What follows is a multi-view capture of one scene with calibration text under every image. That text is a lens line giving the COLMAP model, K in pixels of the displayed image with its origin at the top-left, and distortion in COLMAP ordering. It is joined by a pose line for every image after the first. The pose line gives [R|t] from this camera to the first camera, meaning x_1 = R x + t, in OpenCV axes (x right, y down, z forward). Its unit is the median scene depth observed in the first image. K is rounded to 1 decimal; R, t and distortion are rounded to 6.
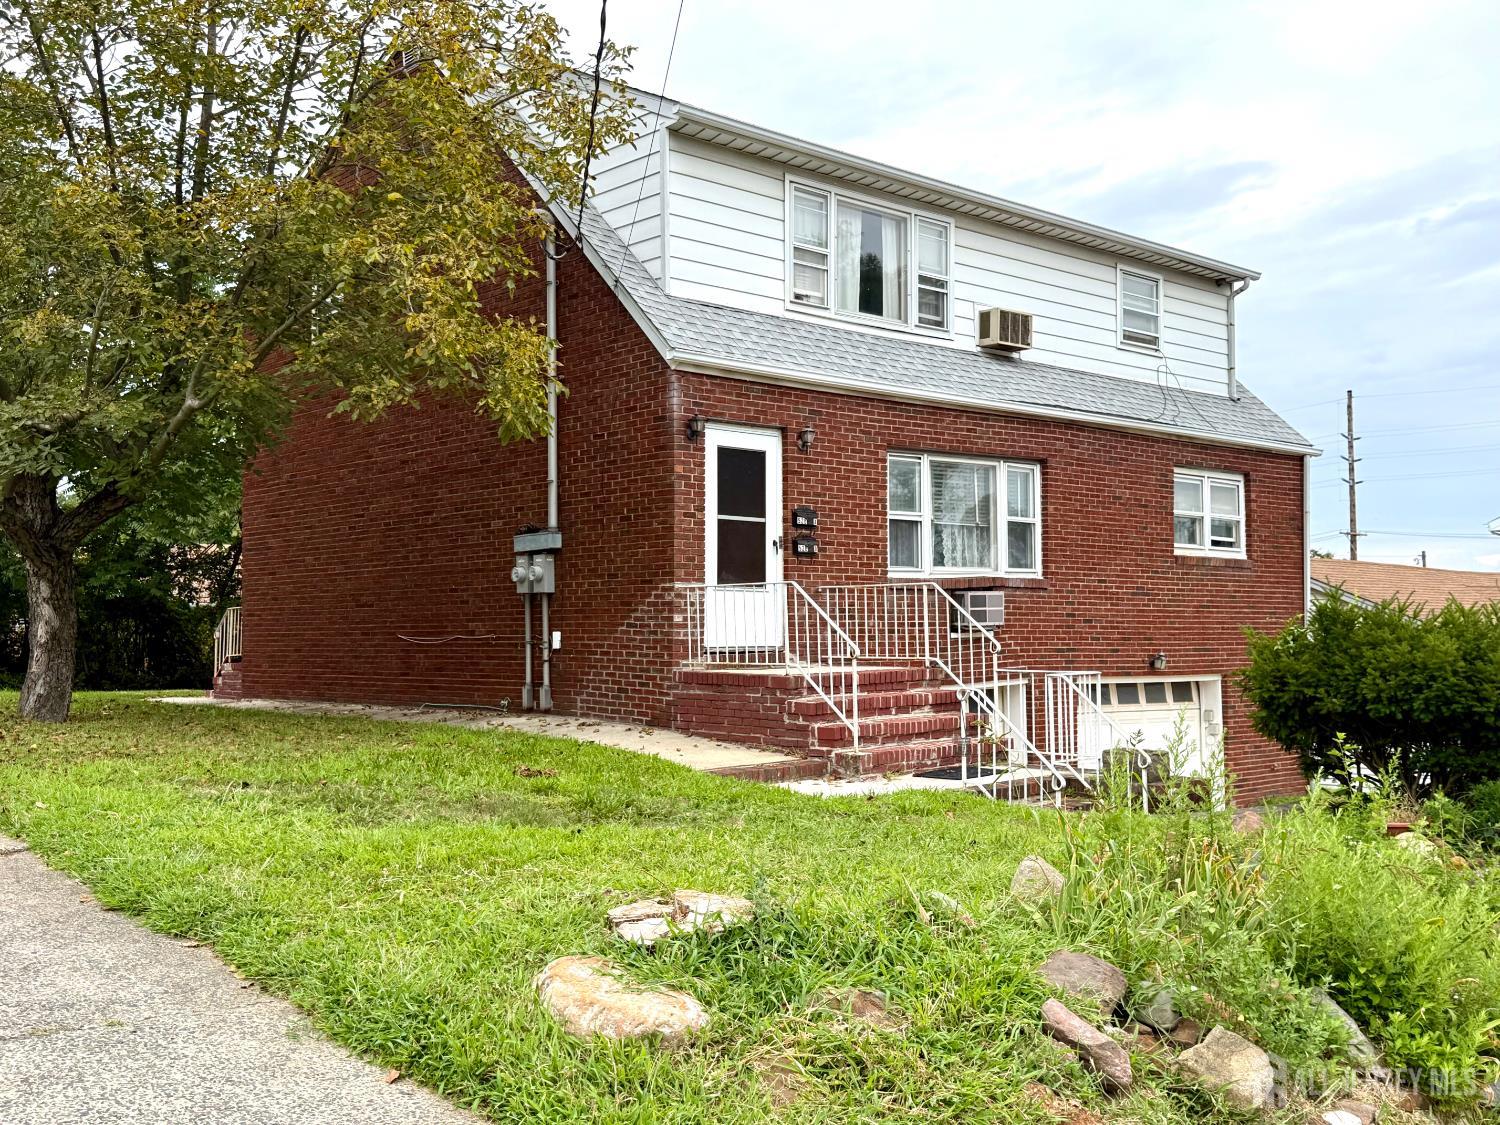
lens RADIAL K [[1505.1, 0, 750.0], [0, 1505.1, 562.5], [0, 0, 1]] dist [0.143970, 0.001800]
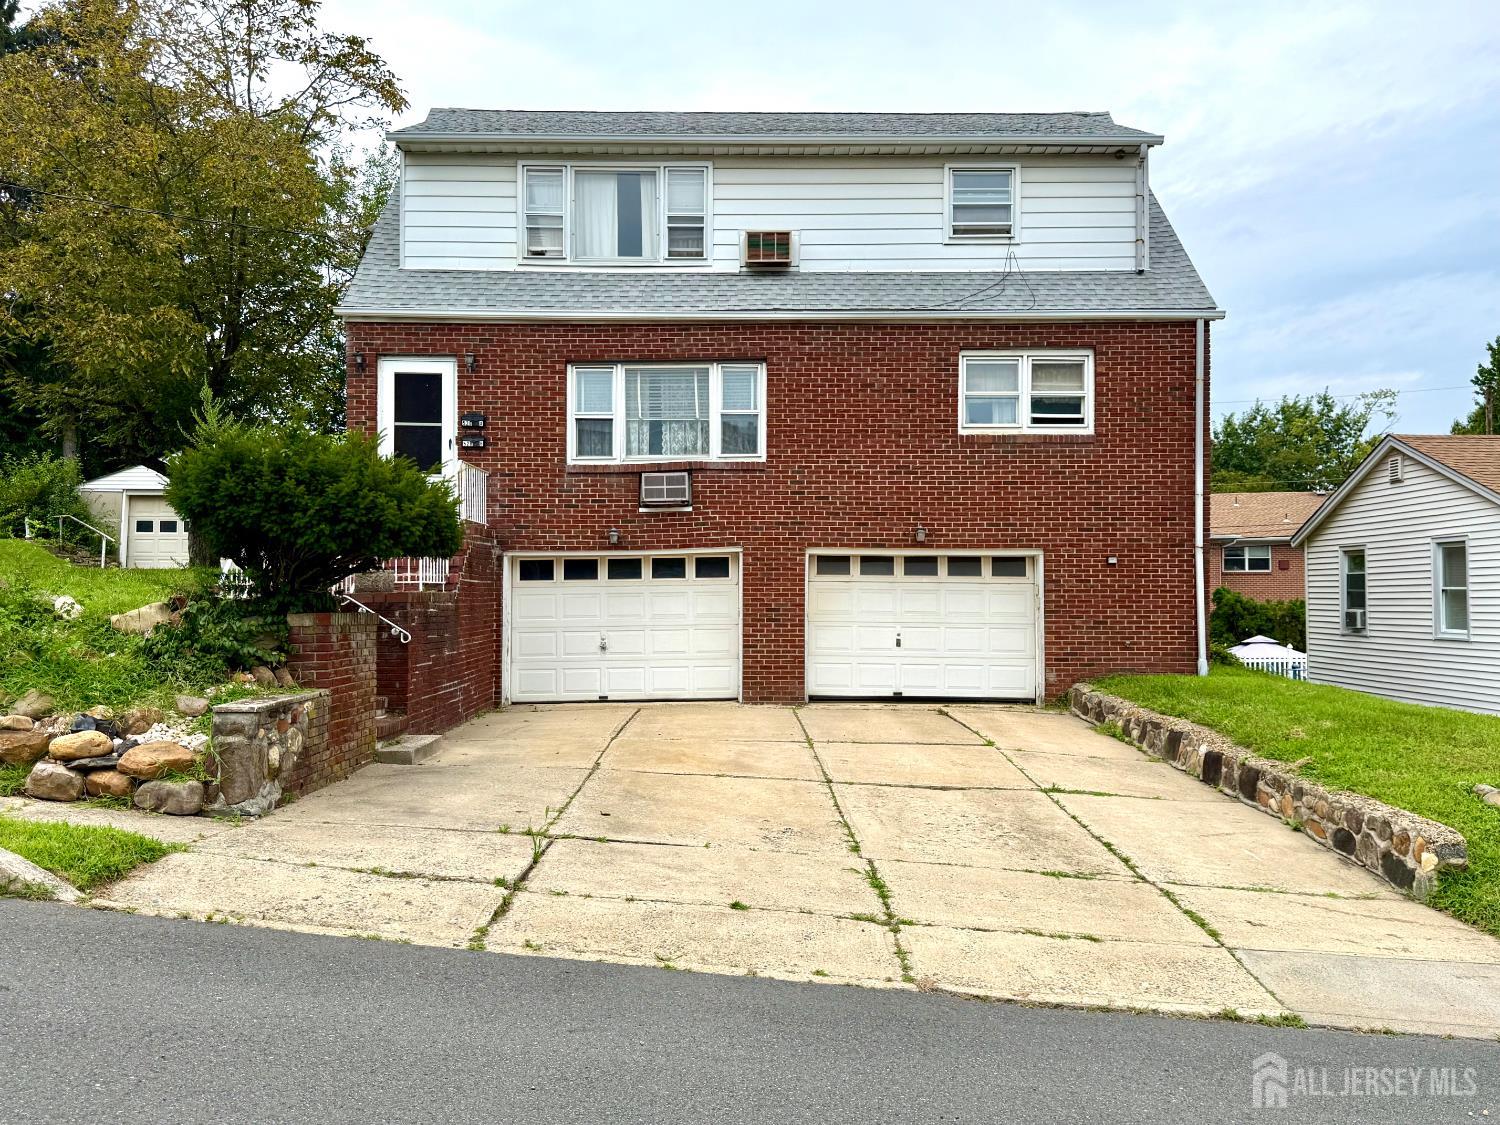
lens RADIAL K [[1233.1, 0, 750.0], [0, 1233.1, 562.5], [0, 0, 1]] dist [0.136722, -0.188880]
pose [[0.752238, -0.010000, -0.658816, 0.803954], [0.027821, 0.999475, 0.016595, 0.071631], [0.658304, -0.030813, 0.752121, 0.280395]]
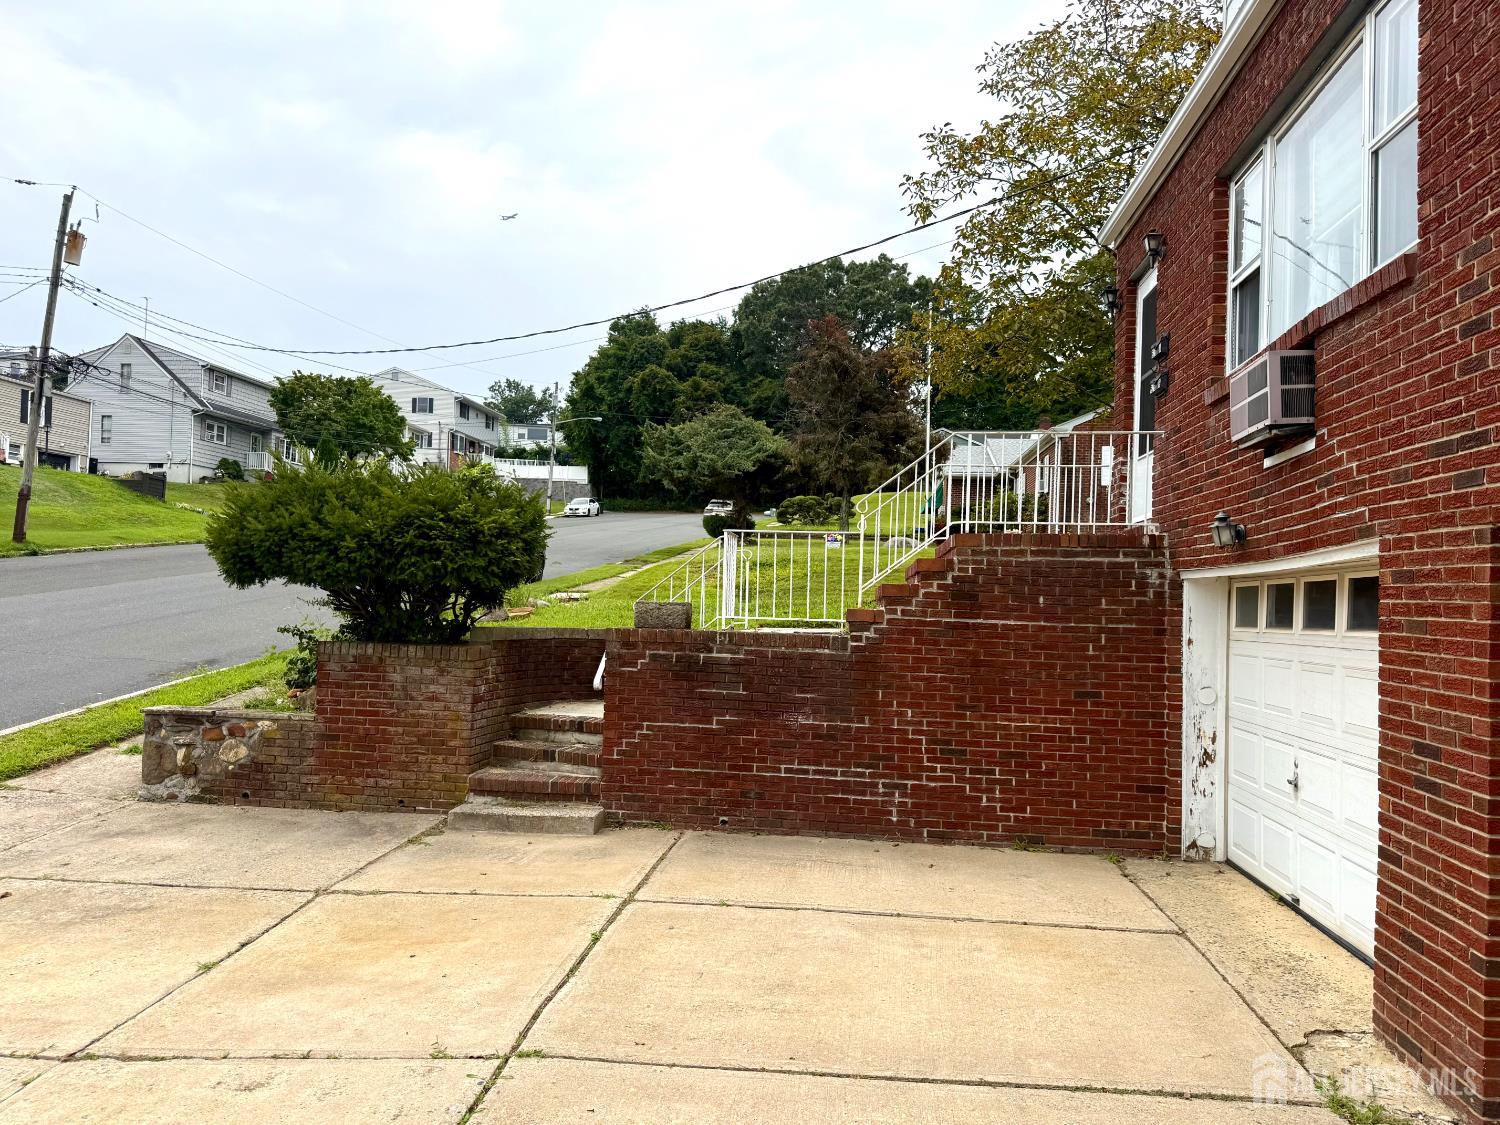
lens RADIAL K [[1082.1, 0, 750.0], [0, 1082.1, 562.5], [0, 0, 1]] dist [0.010425, -0.008732]
pose [[-0.750812, -0.028529, -0.659900, 0.470230], [0.012428, 0.998280, -0.057298, 0.093923], [0.660399, -0.051221, -0.749166, 1.082648]]
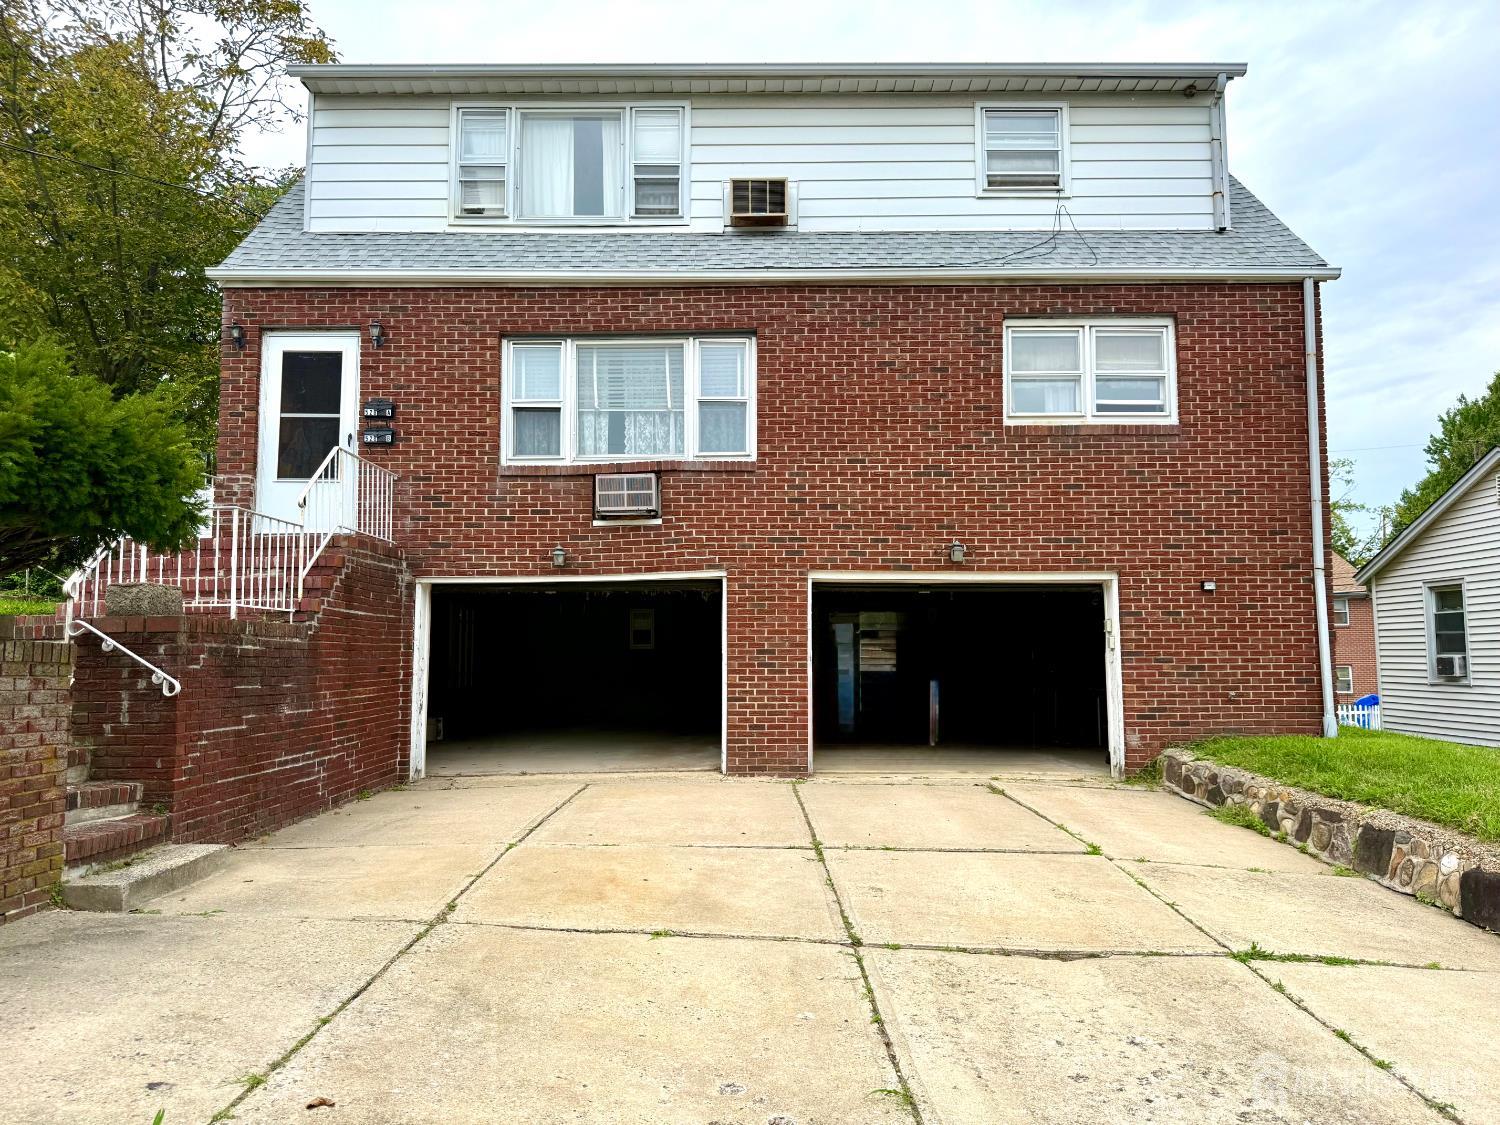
lens RADIAL K [[1049.3, 0, 750.0], [0, 1049.3, 562.5], [0, 0, 1]] dist [0.094826, -0.133374]
pose [[0.747169, -0.054303, -0.662412, 0.600541], [0.031446, 0.998429, -0.046379, 0.099724], [0.663890, 0.013823, 0.747703, 0.531101]]
